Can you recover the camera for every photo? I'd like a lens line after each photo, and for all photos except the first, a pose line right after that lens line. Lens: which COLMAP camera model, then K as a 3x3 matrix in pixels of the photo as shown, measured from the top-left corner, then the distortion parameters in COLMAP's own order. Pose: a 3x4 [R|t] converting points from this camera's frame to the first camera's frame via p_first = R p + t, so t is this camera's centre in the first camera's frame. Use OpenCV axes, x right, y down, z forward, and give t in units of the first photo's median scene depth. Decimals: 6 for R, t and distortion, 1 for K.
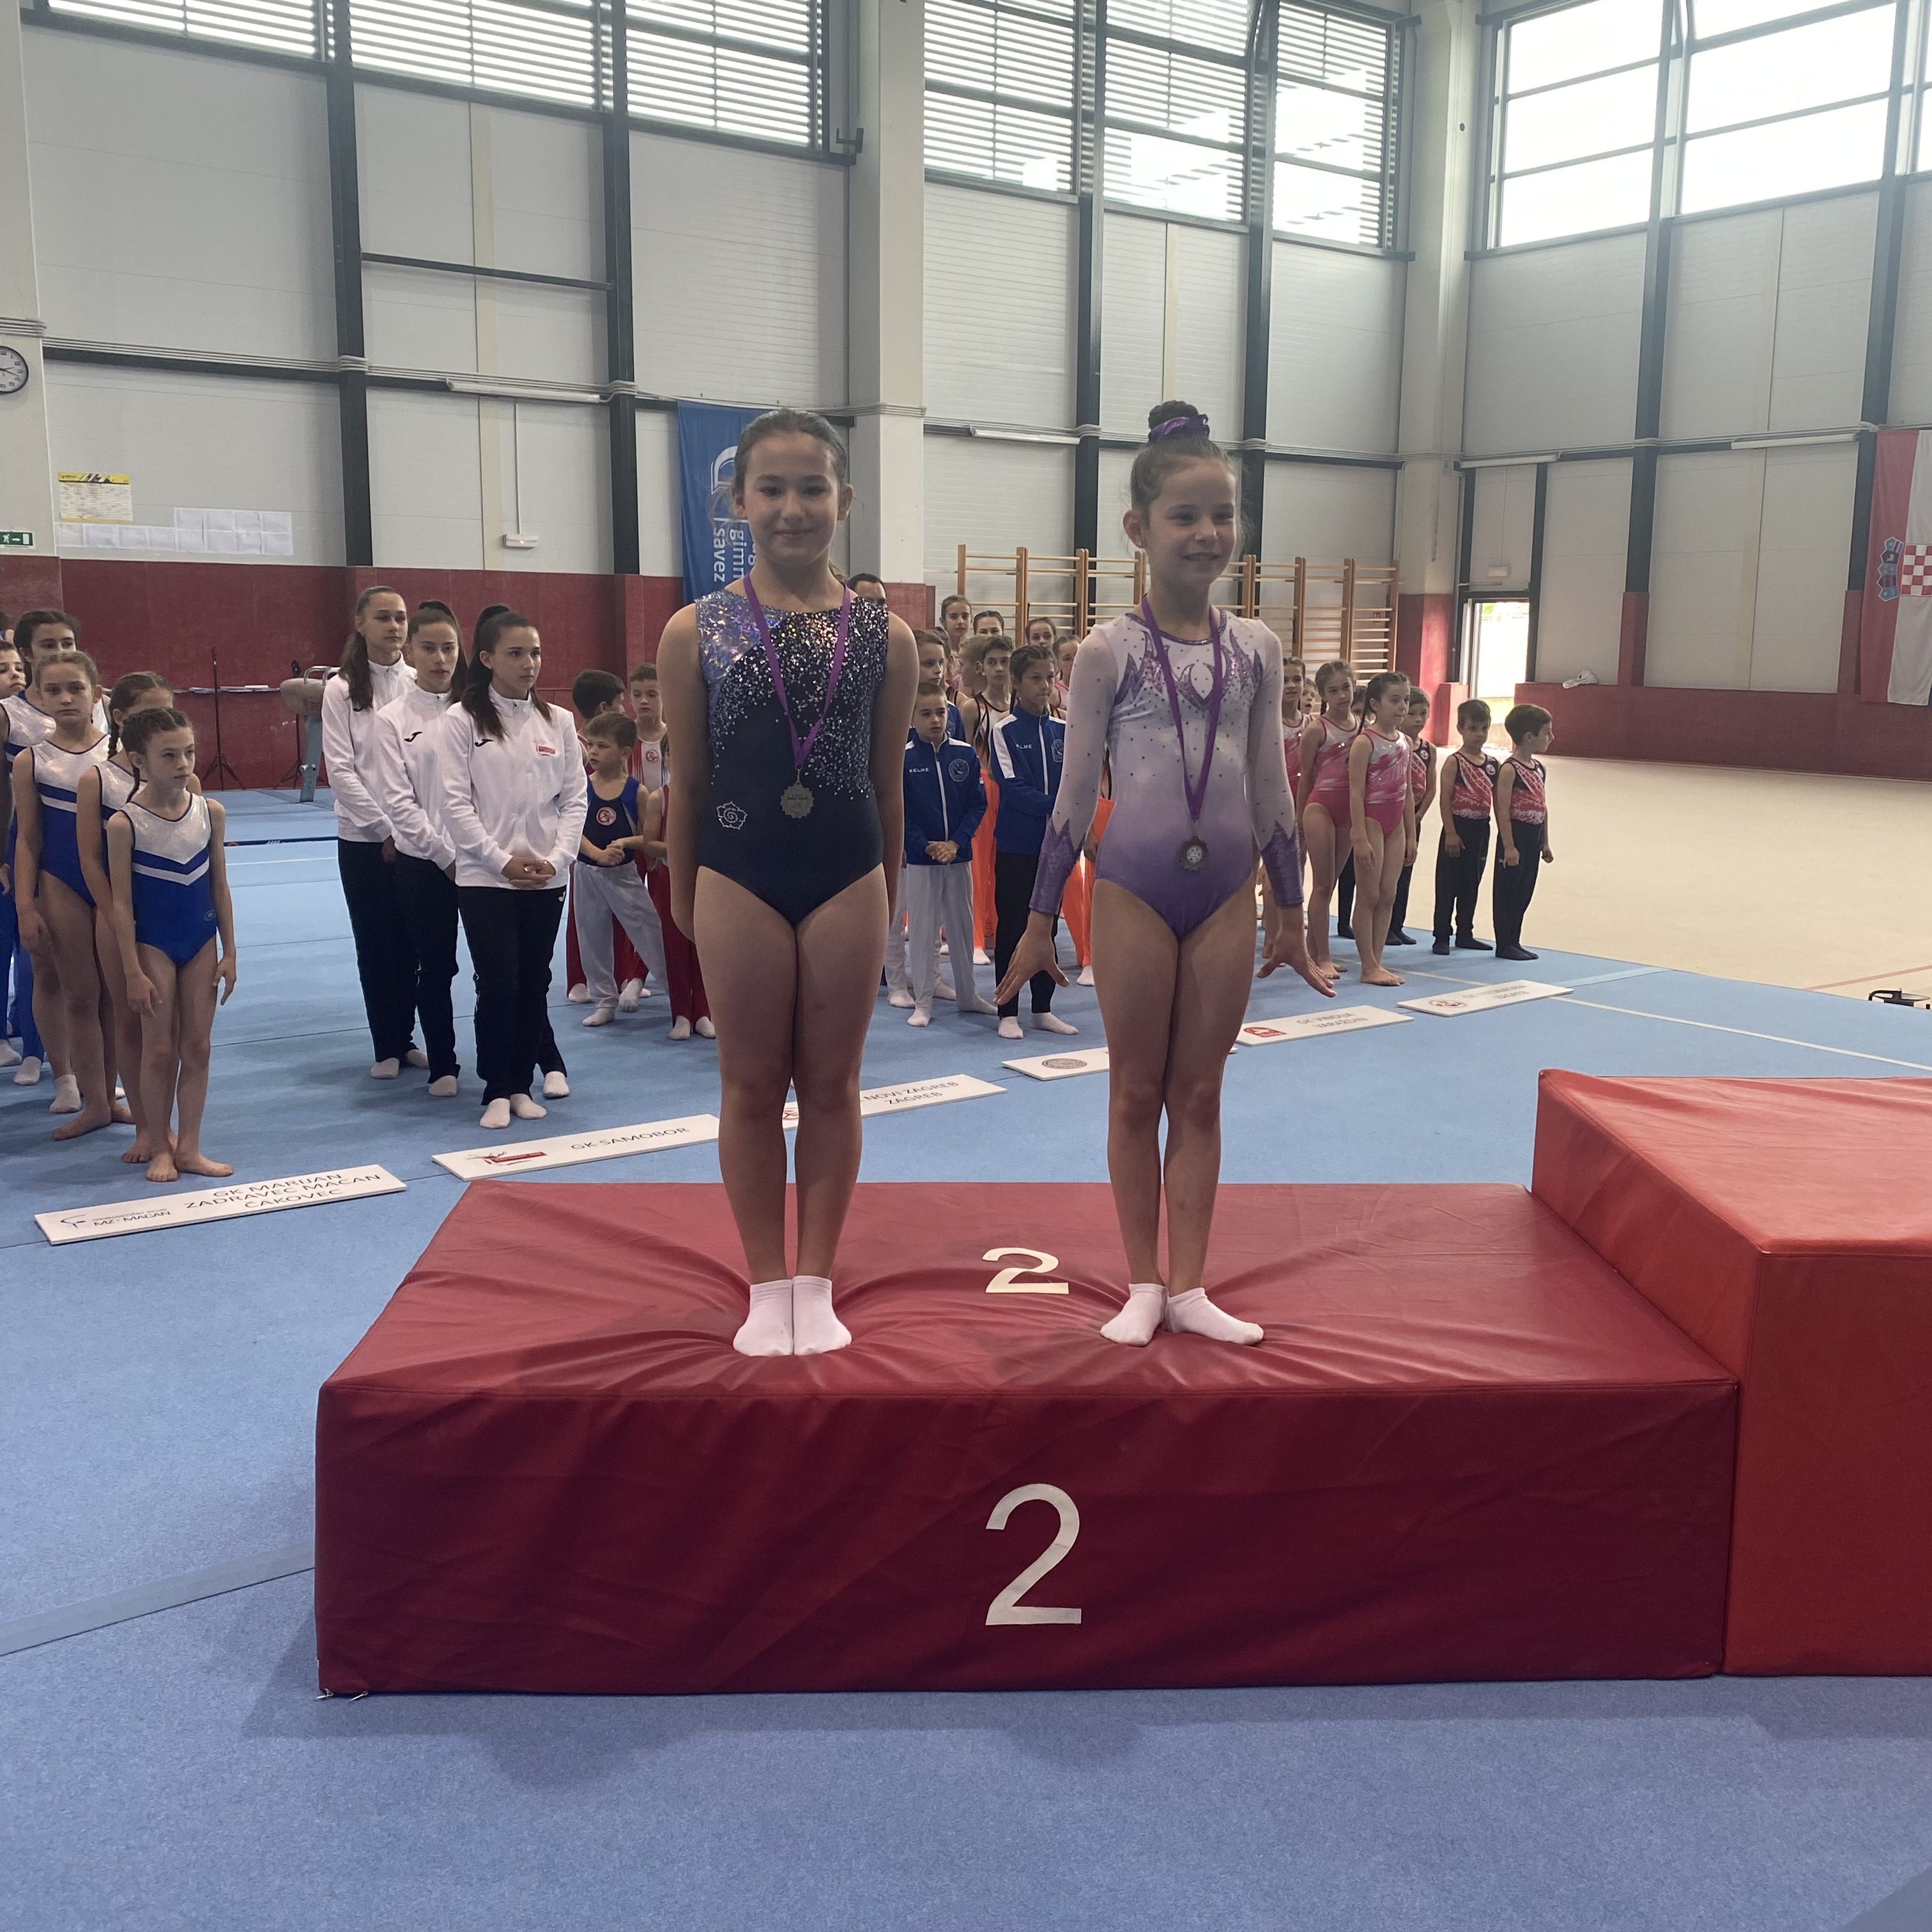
lens RADIAL K [[1983.4, 0, 977.7], [0, 1983.4, 958.6], [0, 0, 1]] dist [0.002260, 0.000000]
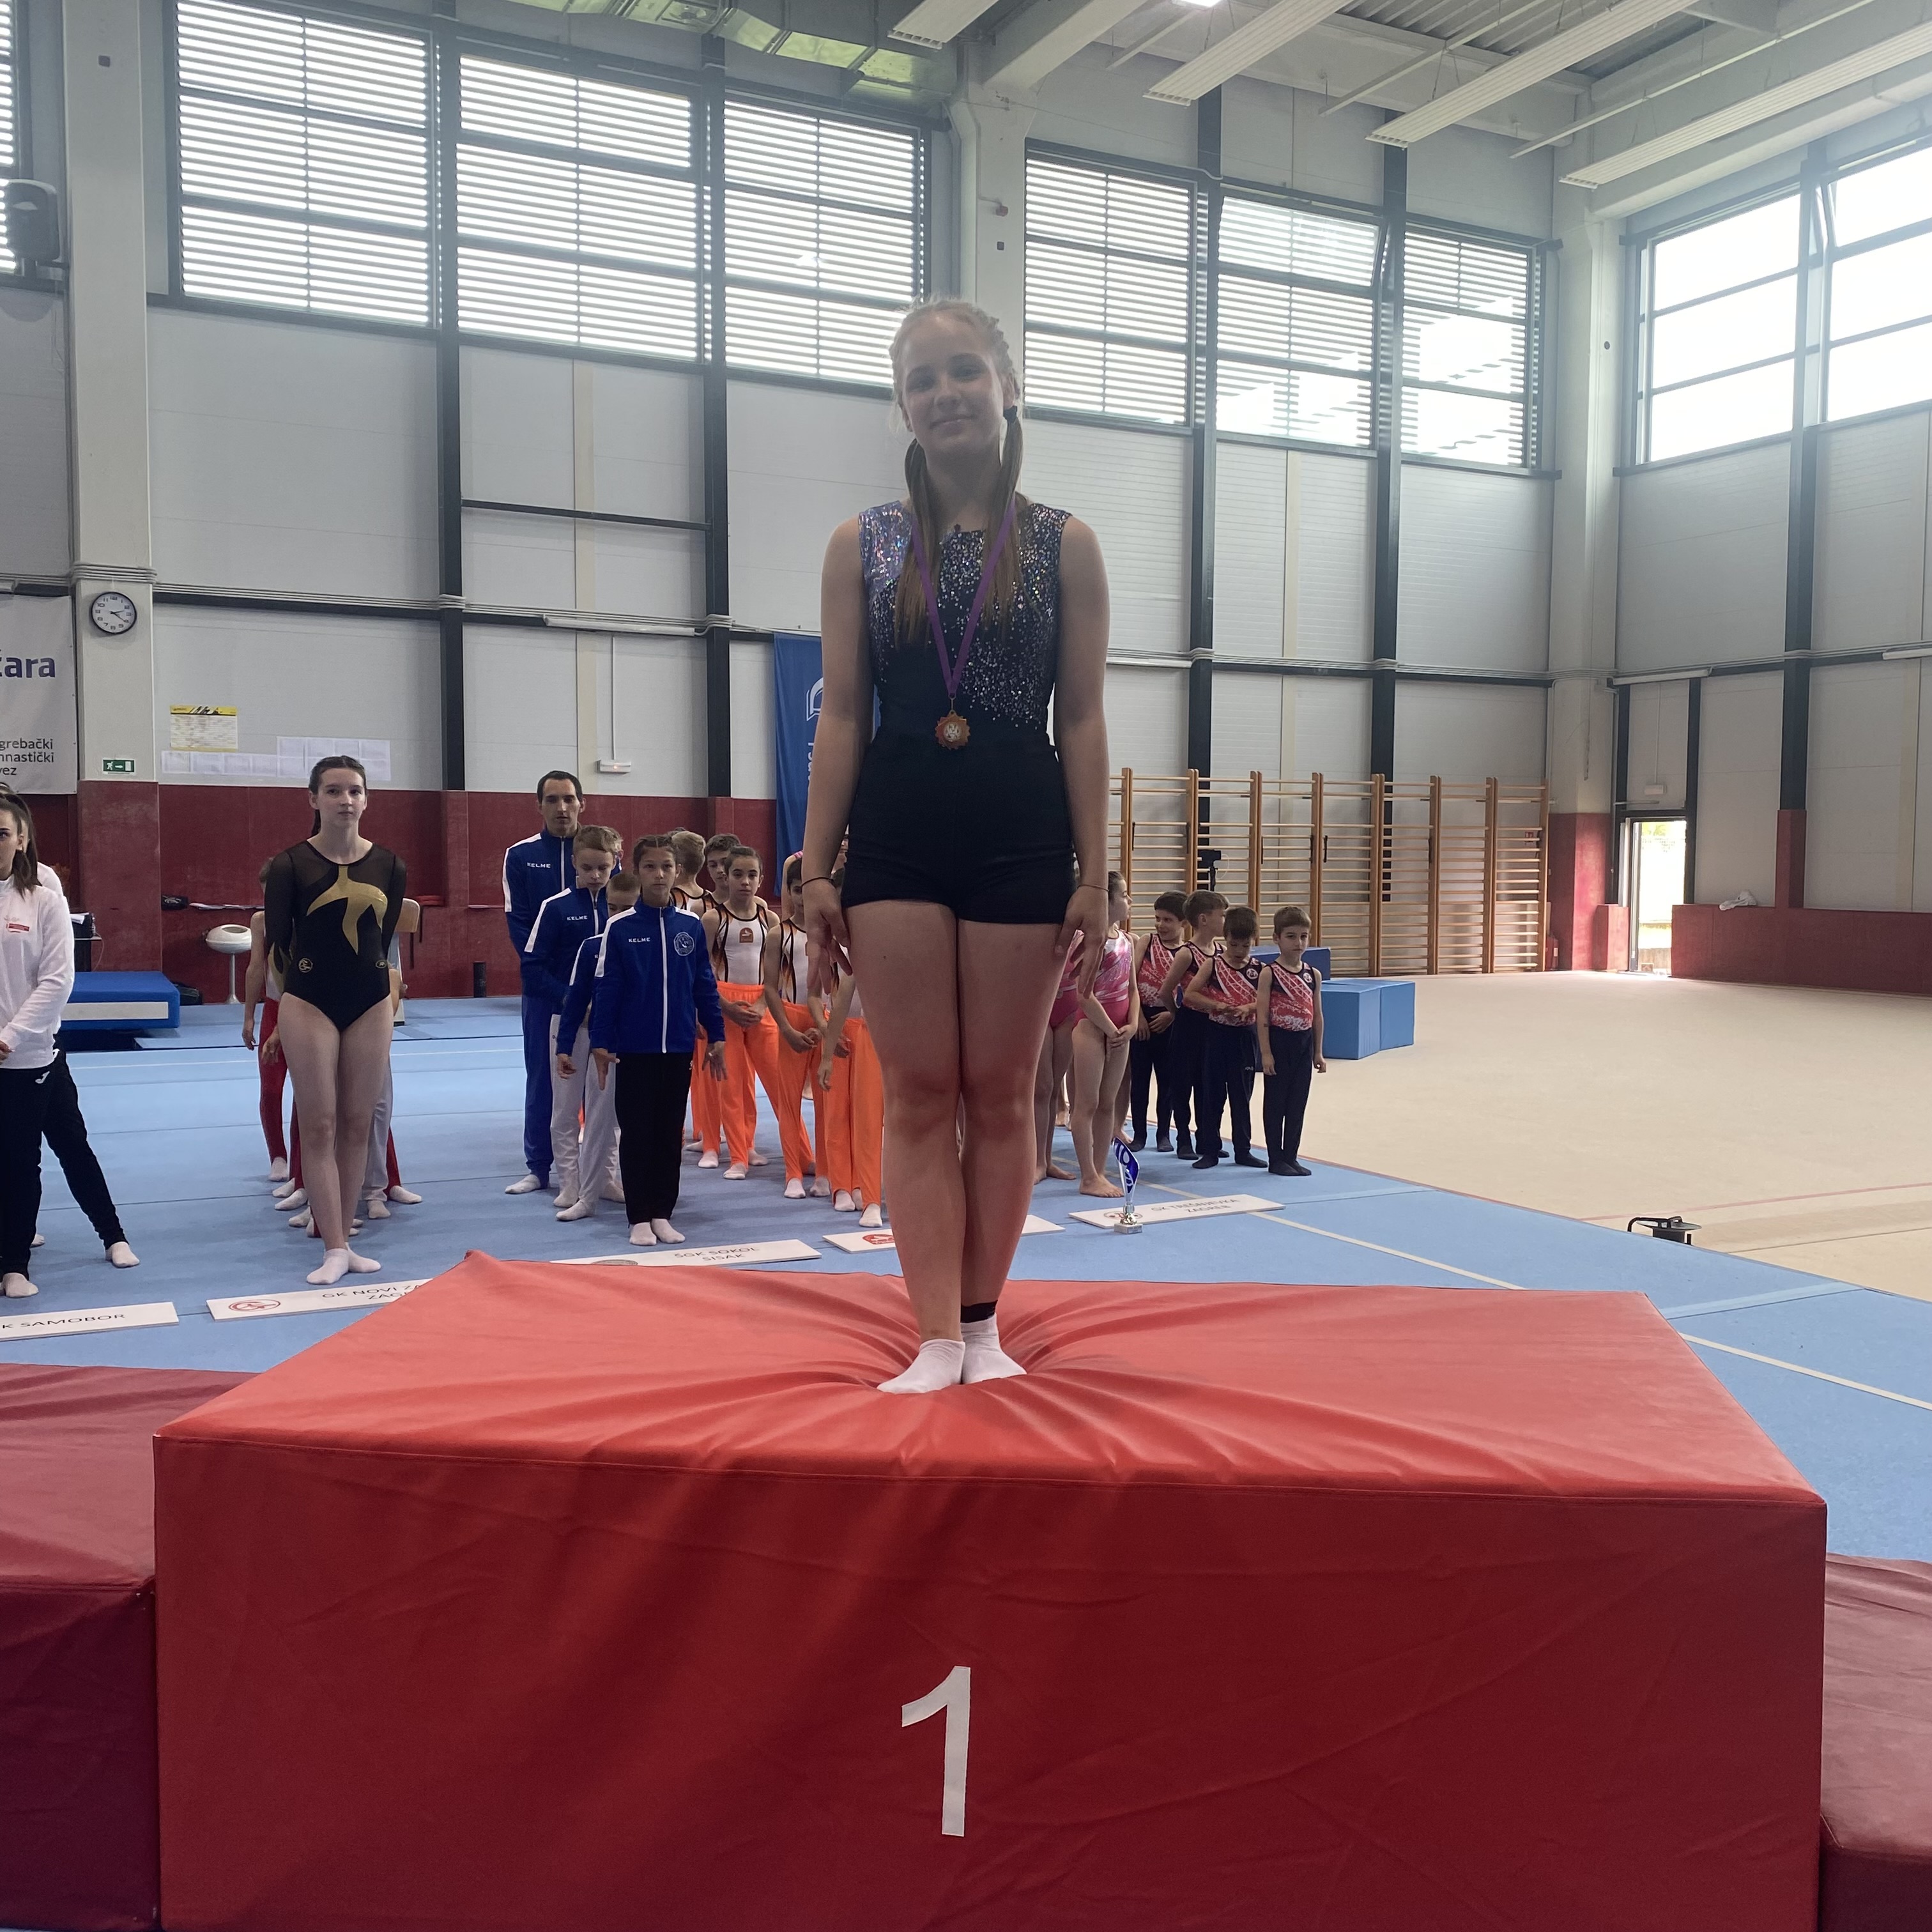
lens RADIAL K [[1983.4, 0, 983.1], [0, 1983.4, 982.7], [0, 0, 1]] dist [0.002260, 0.000000]
pose [[0.987641, 0.006967, -0.156578, 0.111006], [-0.023060, 0.994599, -0.101202, 0.002716], [0.155027, 0.103562, 0.982467, 0.019951]]
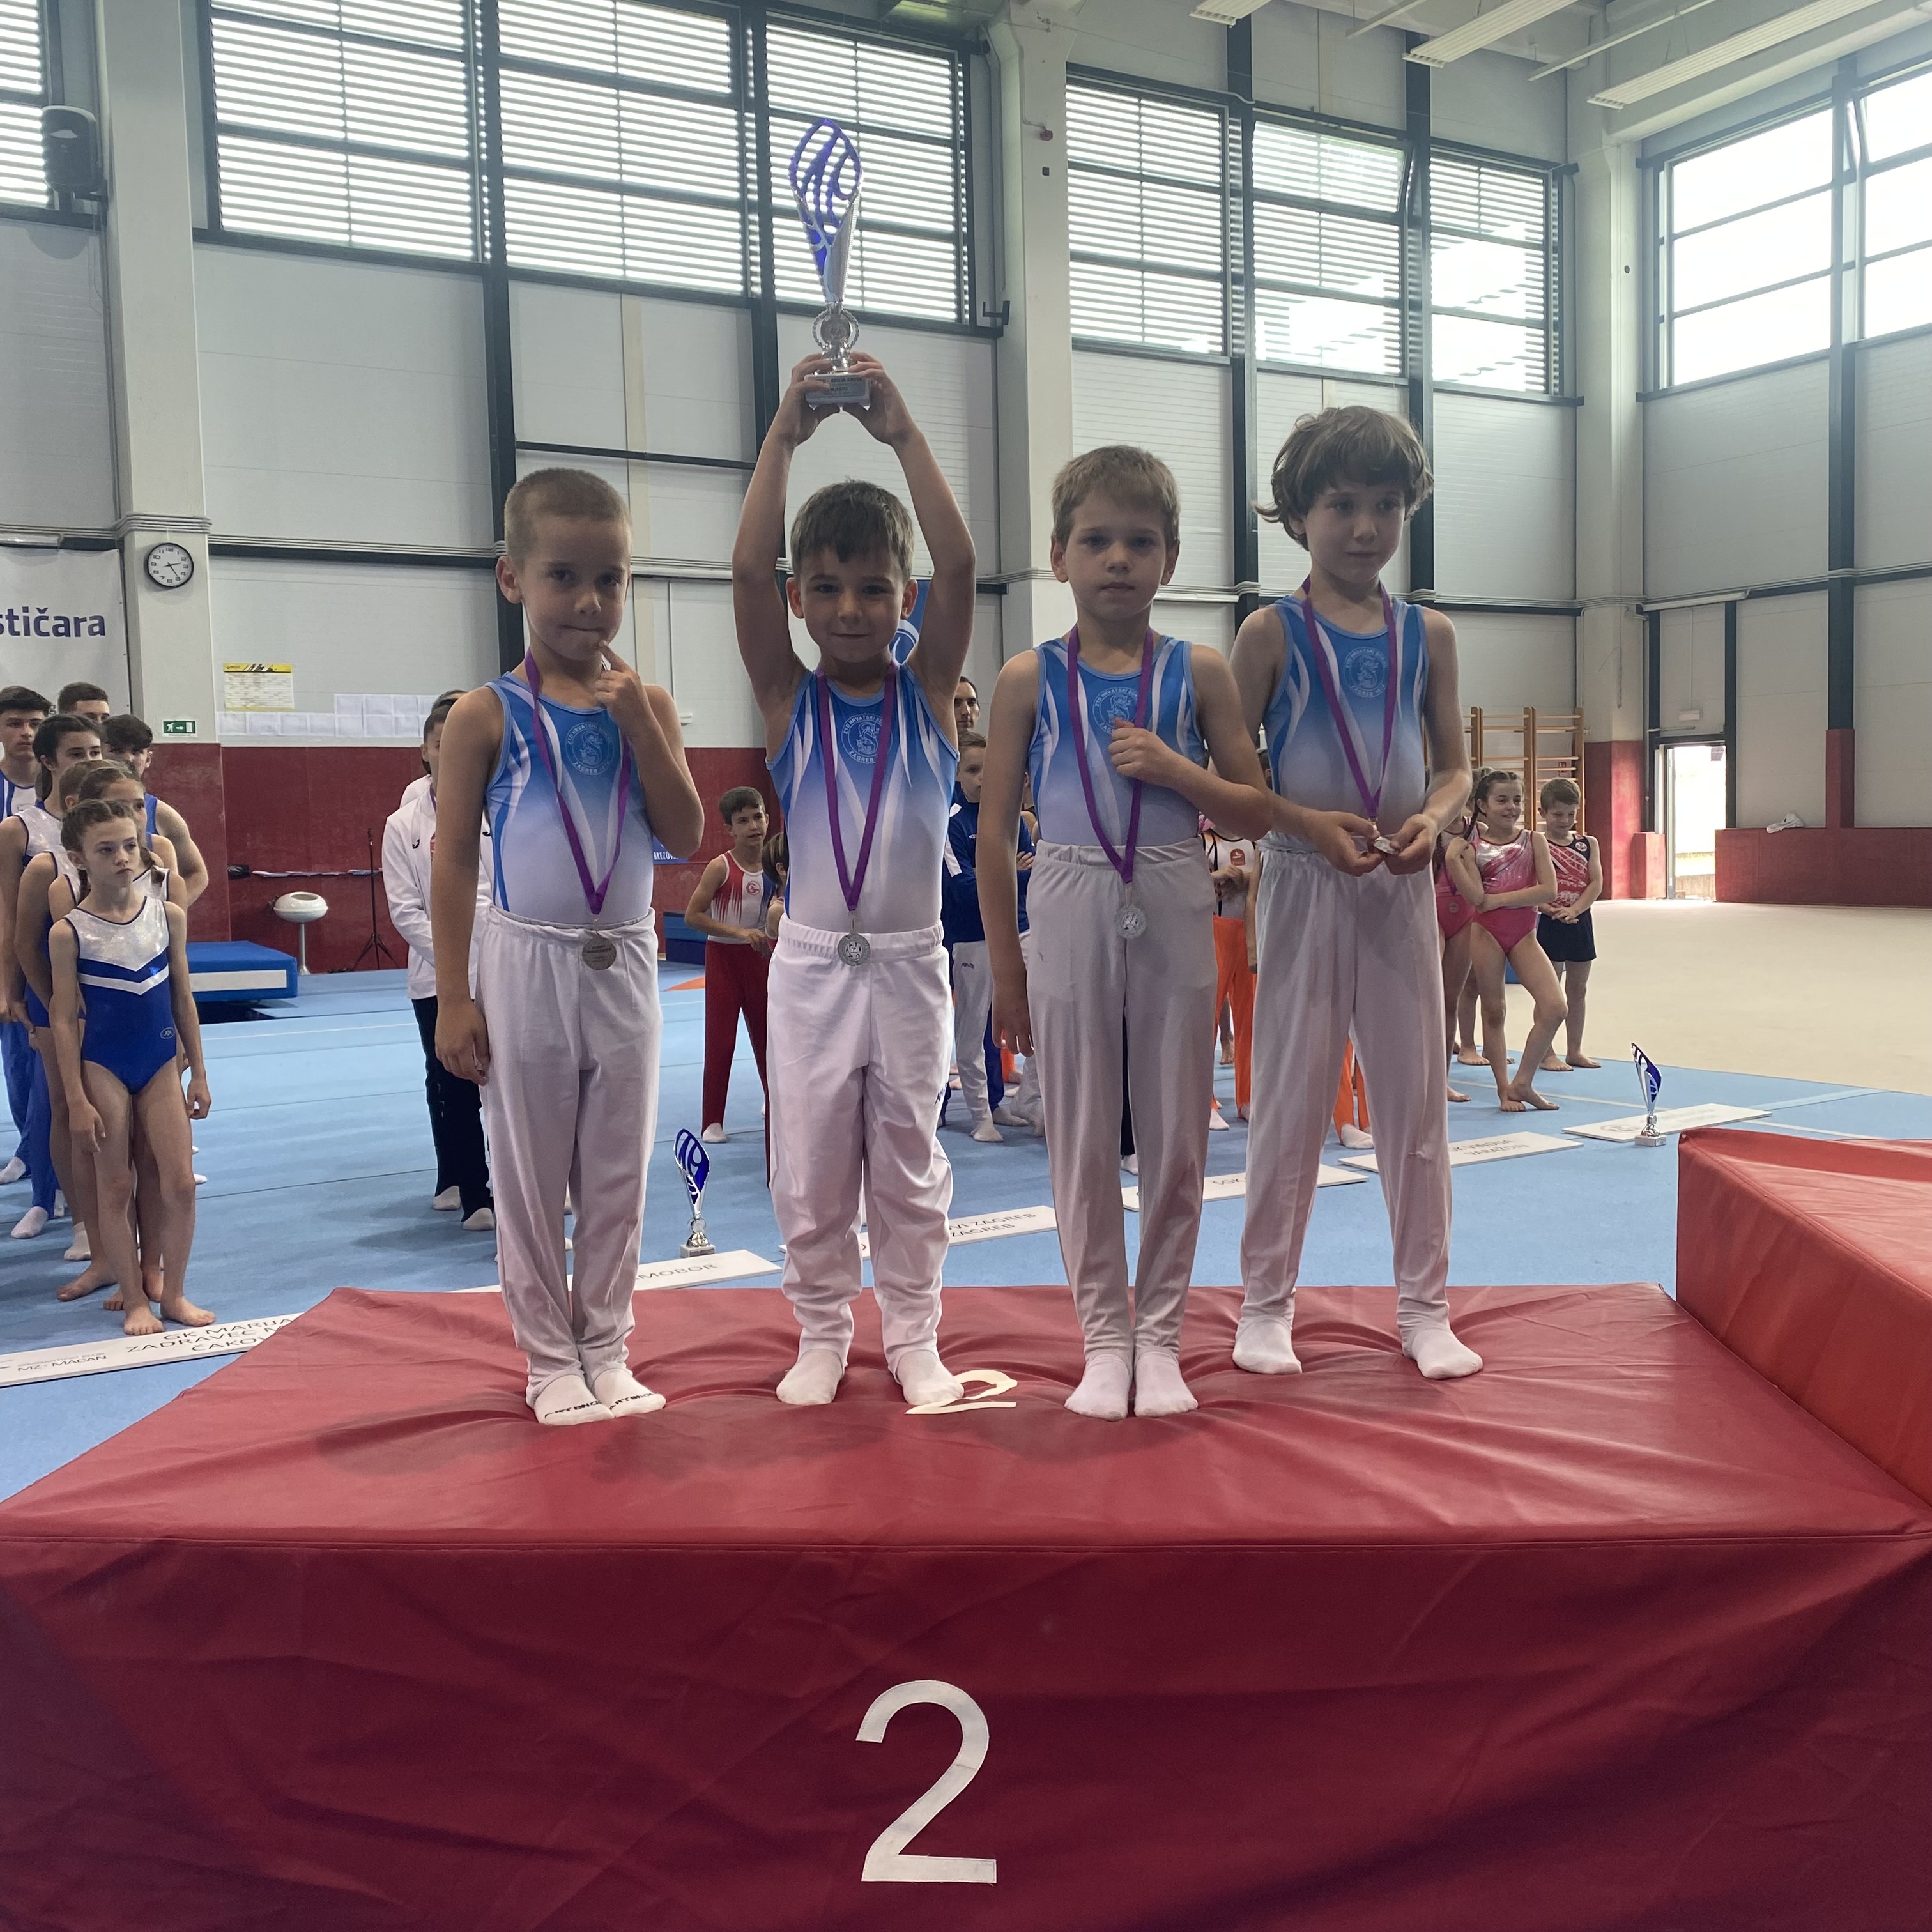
lens RADIAL K [[1983.4, 0, 964.2], [0, 1983.4, 959.0], [0, 0, 1]] dist [0.002260, 0.000000]
pose [[0.994037, -0.028057, -0.105370, 0.015205], [0.017795, 0.995116, -0.097092, 0.009764], [0.107579, 0.094638, 0.989682, 0.034077]]
